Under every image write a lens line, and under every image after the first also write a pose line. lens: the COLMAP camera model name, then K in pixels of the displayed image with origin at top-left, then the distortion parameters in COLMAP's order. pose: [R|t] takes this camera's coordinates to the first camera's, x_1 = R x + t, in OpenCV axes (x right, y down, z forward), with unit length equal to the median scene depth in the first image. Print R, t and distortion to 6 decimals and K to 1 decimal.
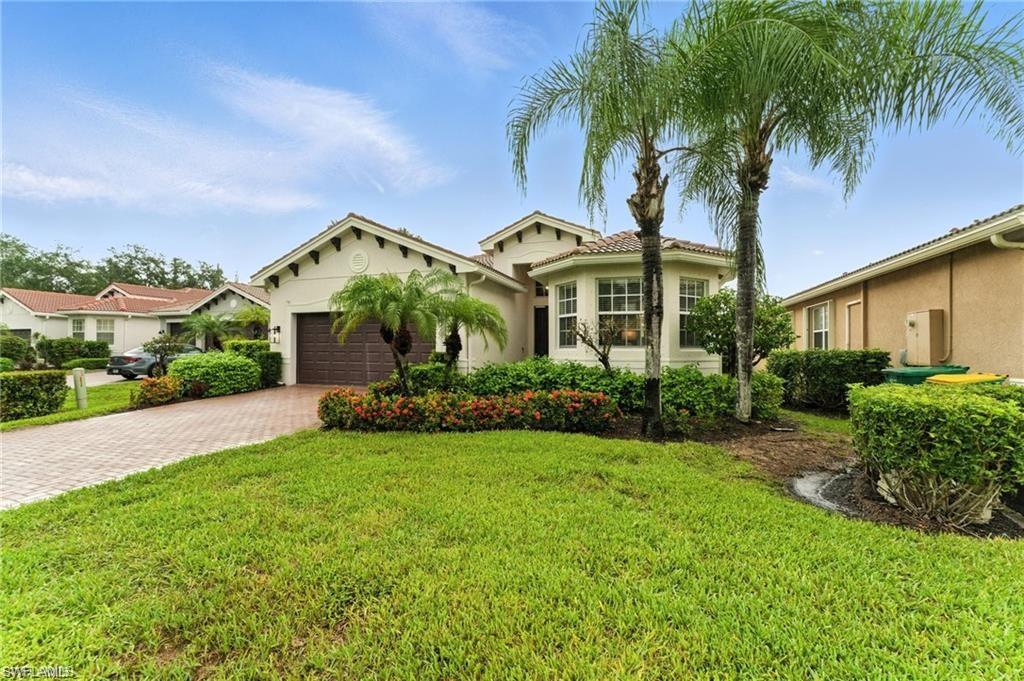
lens RADIAL K [[415.0, 0, 510.8], [0, 415.0, 344.8], [0, 0, 1]] dist [0.003563, 0.002084]
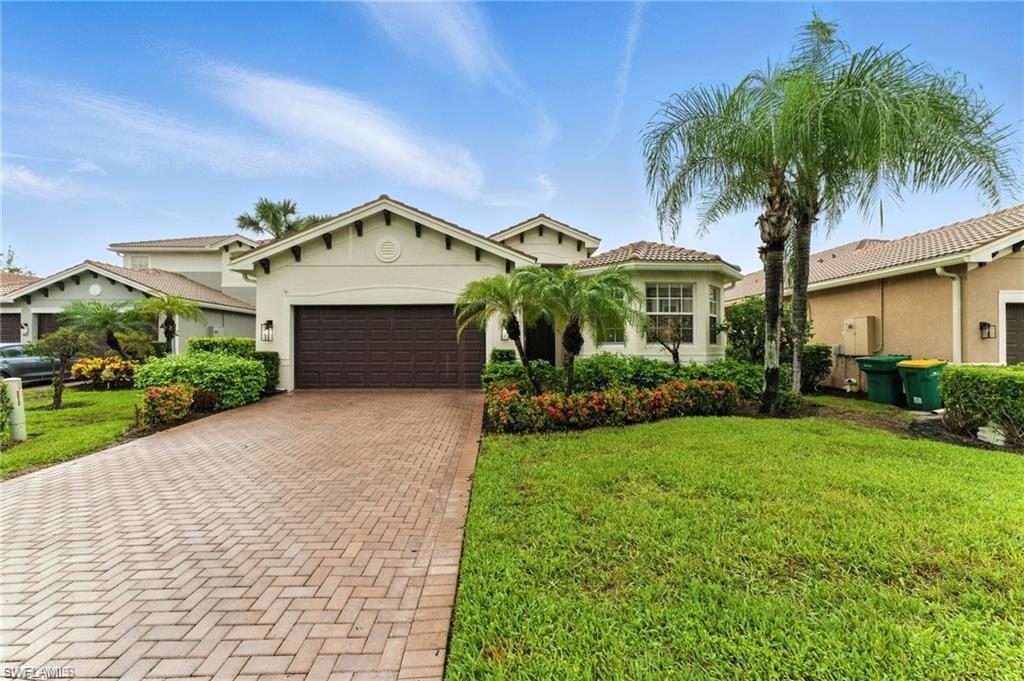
lens RADIAL K [[415.0, 0, 502.9], [0, 415.0, 338.3], [0, 0, 1]] dist [0.003563, 0.002084]
pose [[0.933553, 0.001829, 0.358435, -0.552645], [0.004468, 0.999850, -0.016739, 0.007913], [-0.358412, 0.017228, 0.933405, 0.094506]]
